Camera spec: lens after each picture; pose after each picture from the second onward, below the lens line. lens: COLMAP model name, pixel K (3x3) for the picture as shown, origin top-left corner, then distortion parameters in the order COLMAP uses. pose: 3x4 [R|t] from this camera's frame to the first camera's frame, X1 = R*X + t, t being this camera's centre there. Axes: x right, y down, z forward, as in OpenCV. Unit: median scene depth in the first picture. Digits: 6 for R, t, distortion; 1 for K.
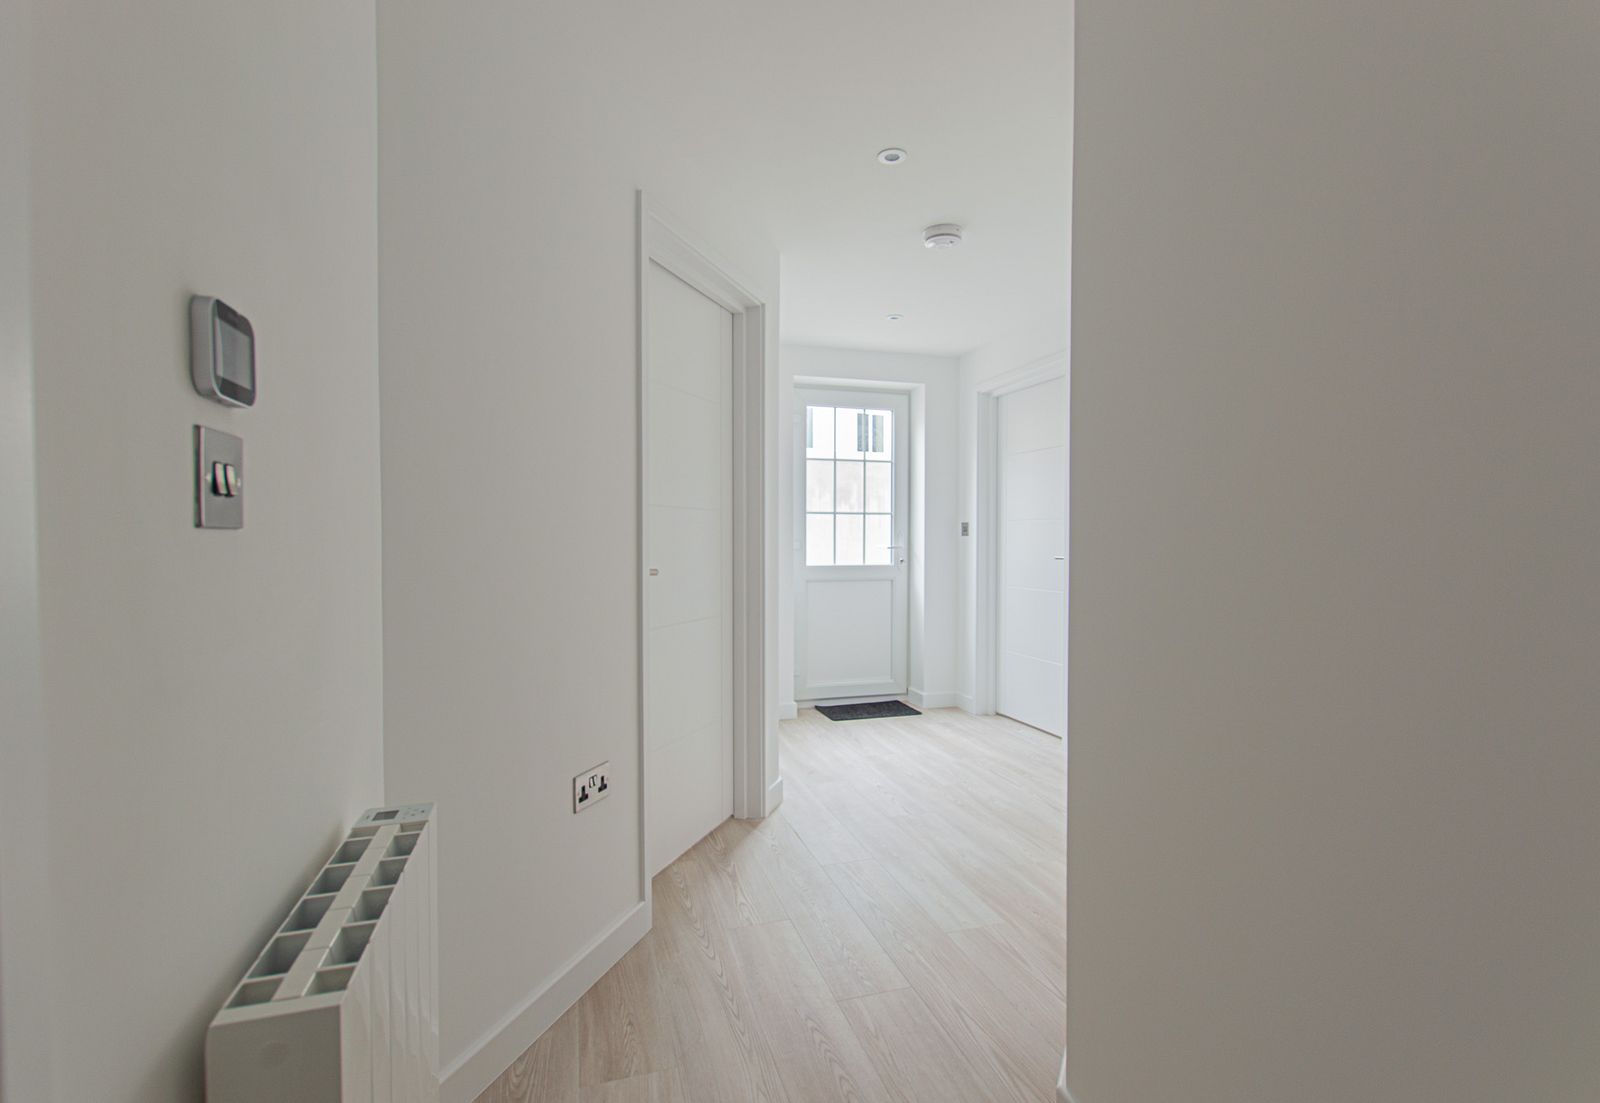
lens RADIAL K [[739.8, 0, 800.0], [0, 739.8, 551.5], [0, 0, 1]] dist [0.002449, 0.000207]
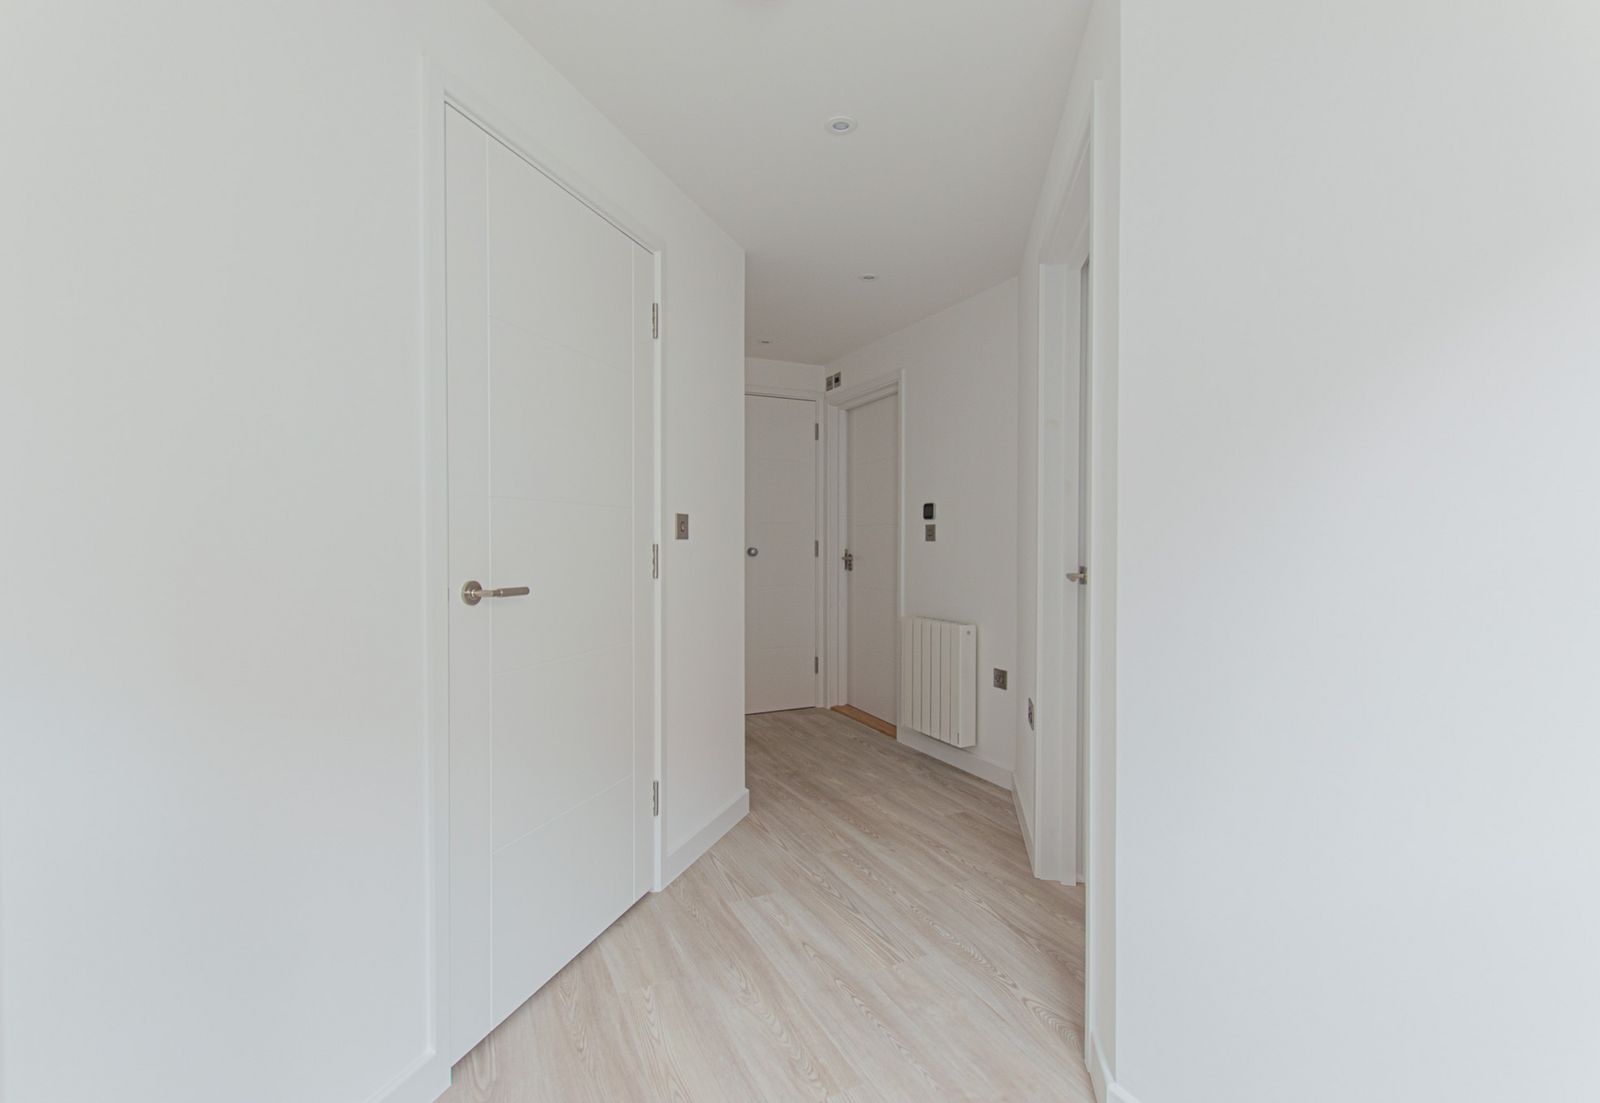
lens RADIAL K [[739.8, 0, 800.0], [0, 739.8, 551.5], [0, 0, 1]] dist [0.002449, 0.000207]
pose [[-0.990079, 0.002833, -0.140485, 0.315801], [-0.001652, 0.999493, 0.031800, -0.039256], [0.140504, 0.031716, -0.989572, 2.003943]]
